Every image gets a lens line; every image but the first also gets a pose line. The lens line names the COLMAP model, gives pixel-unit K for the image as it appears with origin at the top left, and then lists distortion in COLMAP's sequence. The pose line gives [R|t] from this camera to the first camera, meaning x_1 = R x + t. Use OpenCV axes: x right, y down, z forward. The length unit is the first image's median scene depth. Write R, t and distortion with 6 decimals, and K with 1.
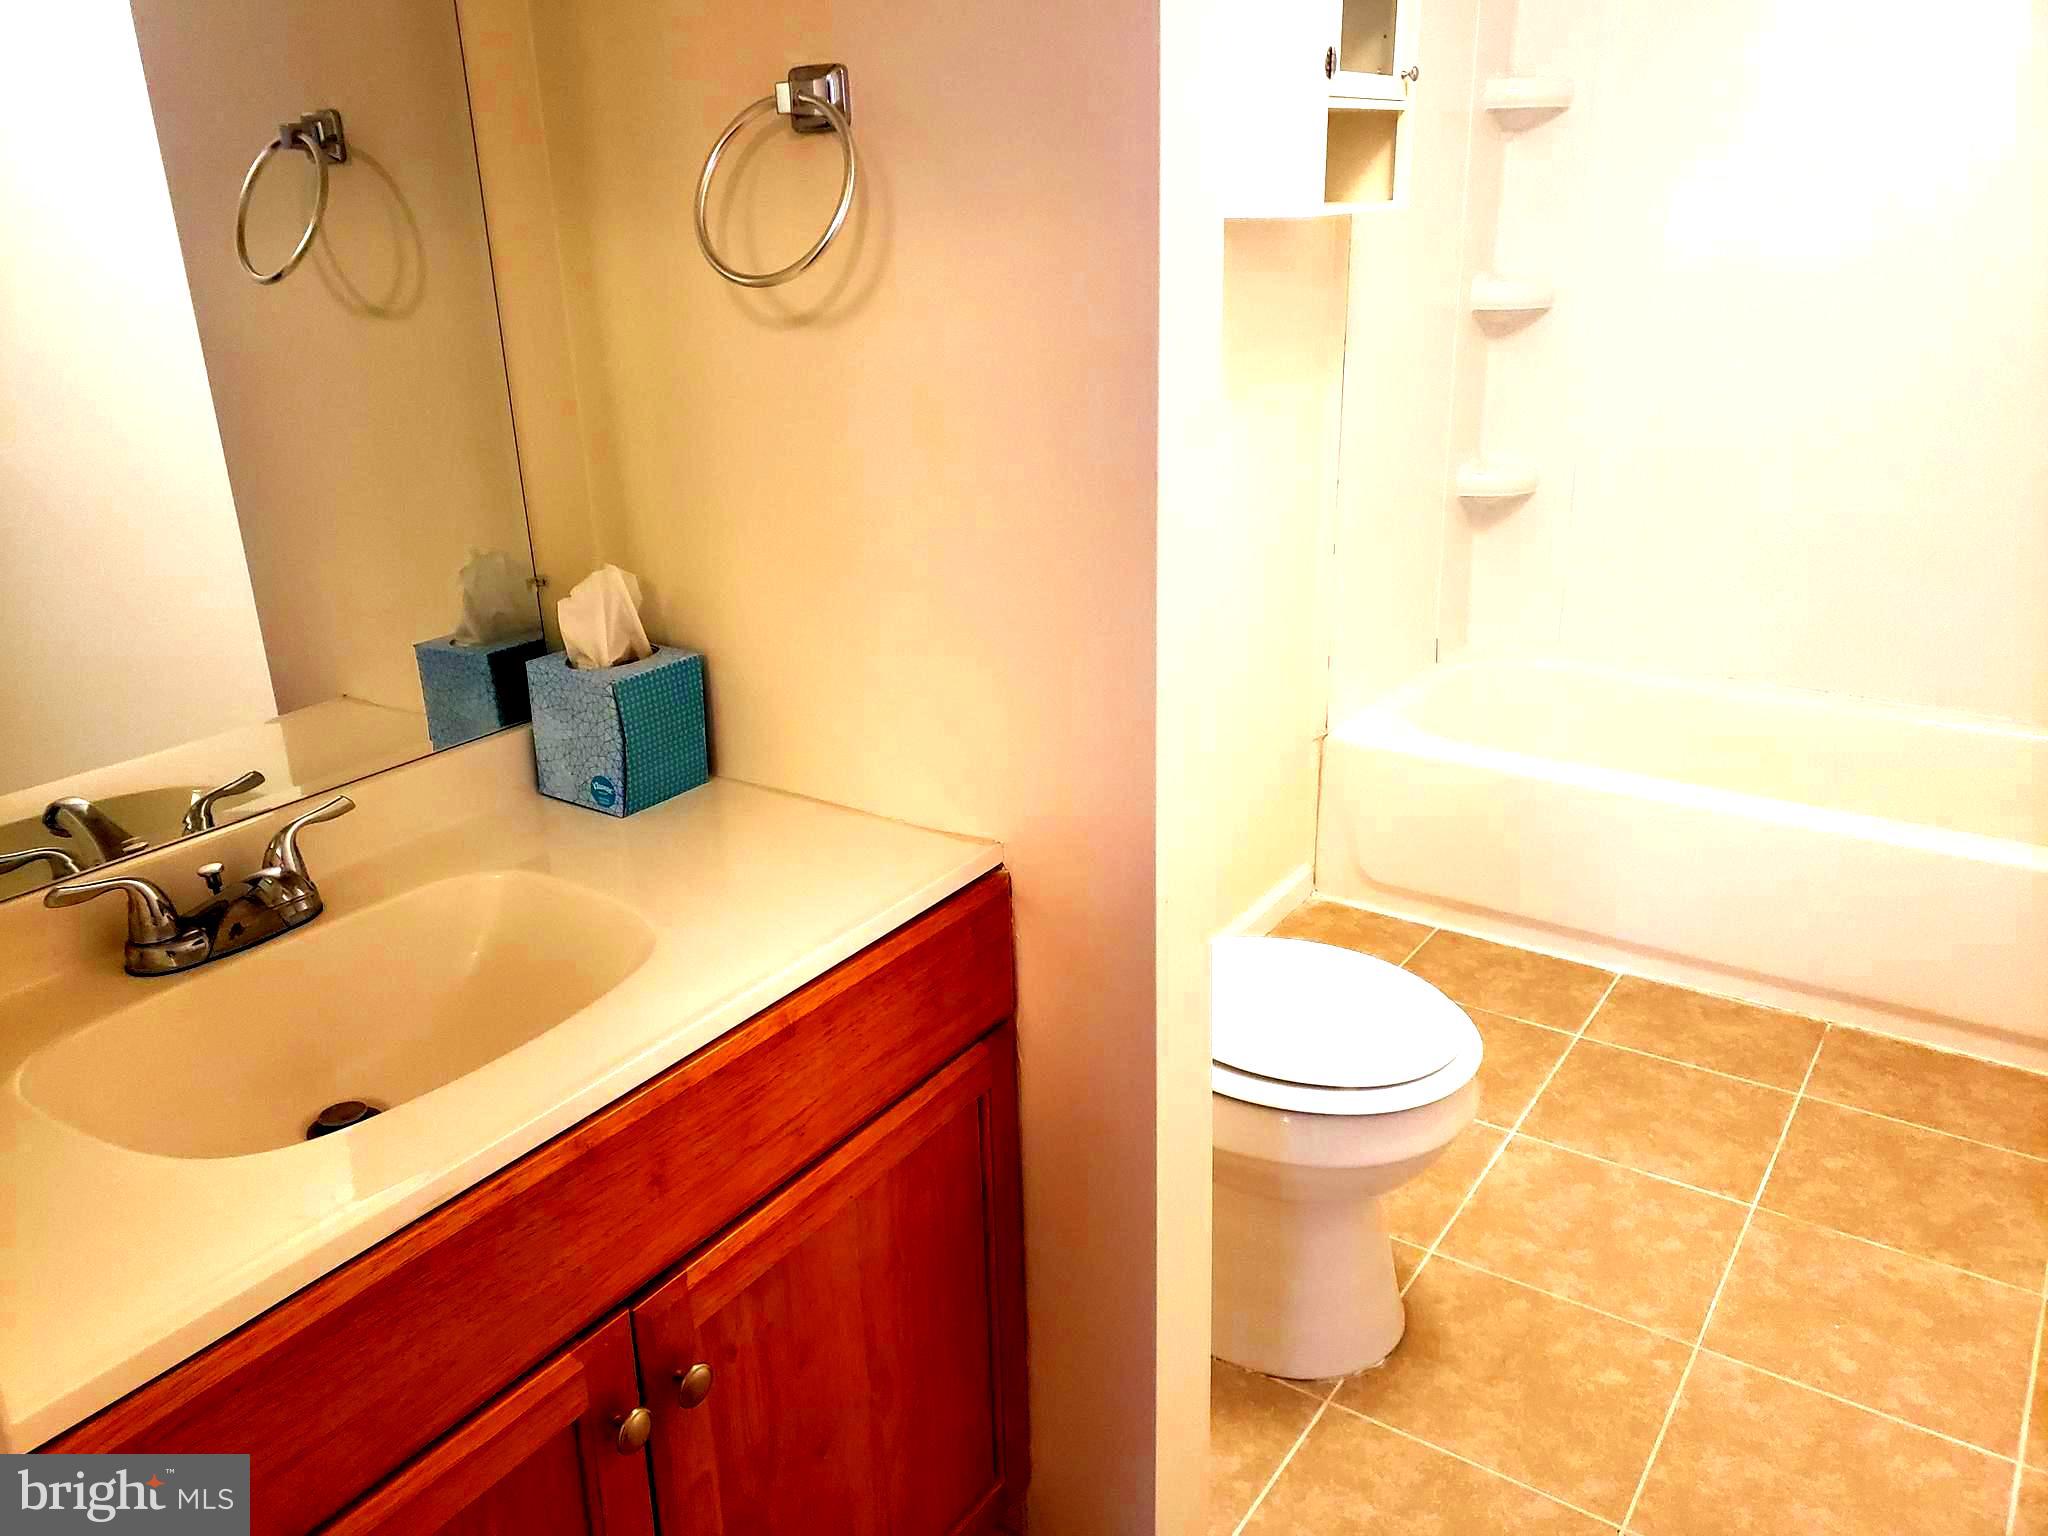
lens RADIAL K [[1607.0, 0, 1013.8], [0, 1607.0, 760.4], [0, 0, 1]] dist [0.030276, -0.003270]
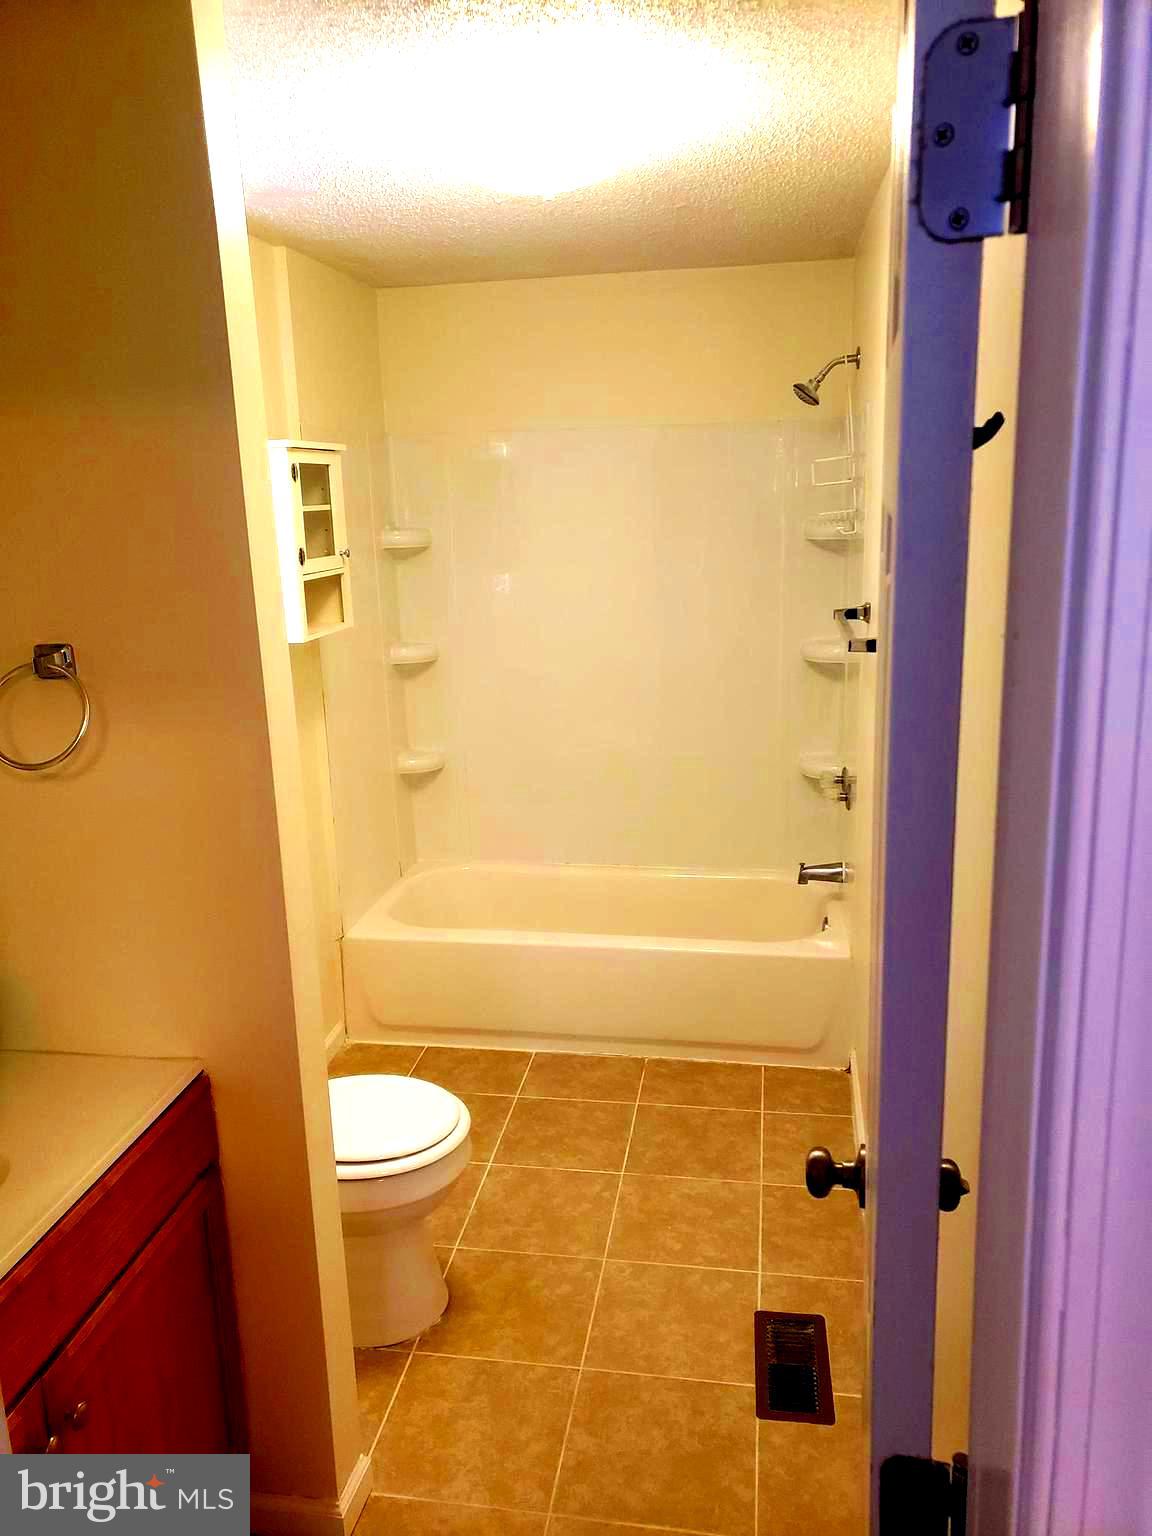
lens RADIAL K [[1180.7, 0, 569.0], [0, 1180.7, 770.1], [0, 0, 1]] dist [0.088173, -0.124364]
pose [[0.906422, -0.098949, 0.410620, -0.107845], [0.150964, 0.983851, -0.096161, -0.052063], [-0.394474, 0.149151, 0.906722, -0.275205]]
